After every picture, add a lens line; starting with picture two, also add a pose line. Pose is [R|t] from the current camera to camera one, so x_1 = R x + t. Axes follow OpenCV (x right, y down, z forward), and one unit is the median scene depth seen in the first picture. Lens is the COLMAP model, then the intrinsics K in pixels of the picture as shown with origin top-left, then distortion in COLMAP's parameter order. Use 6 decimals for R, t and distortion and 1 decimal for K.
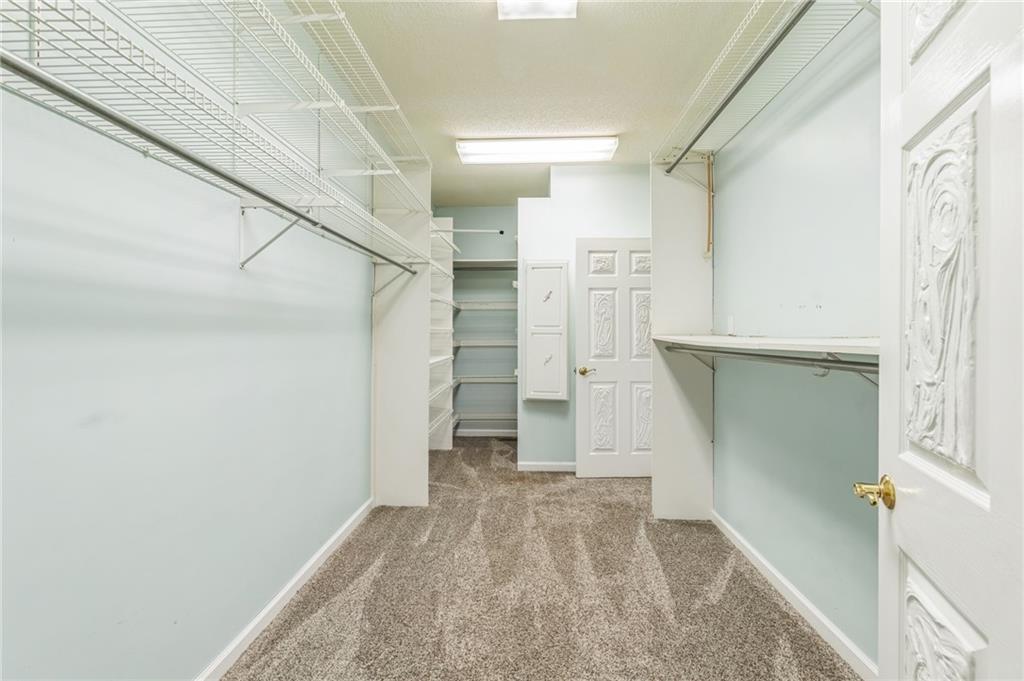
lens RADIAL K [[459.0, 0, 510.1], [0, 459.0, 335.6], [0, 0, 1]] dist [-0.013135, -0.000184]
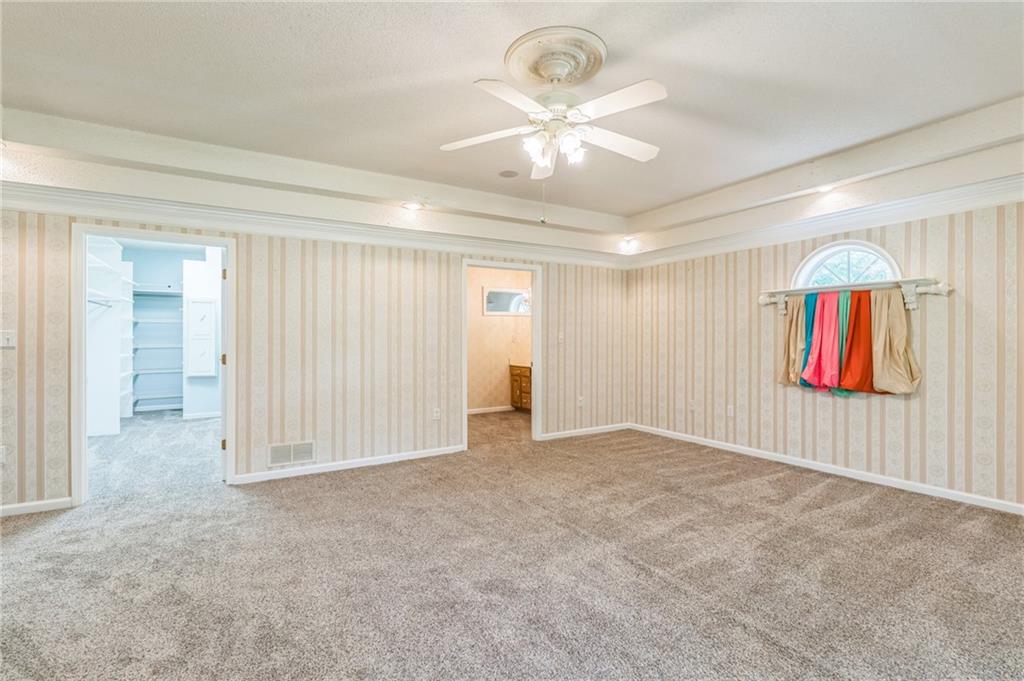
lens RADIAL K [[459.0, 0, 510.1], [0, 459.0, 335.6], [0, 0, 1]] dist [-0.013135, -0.000184]
pose [[0.829018, -0.002611, 0.559216, 0.068837], [0.006250, 0.999970, -0.004597, -0.001731], [-0.559187, 0.007306, 0.829009, -0.954379]]
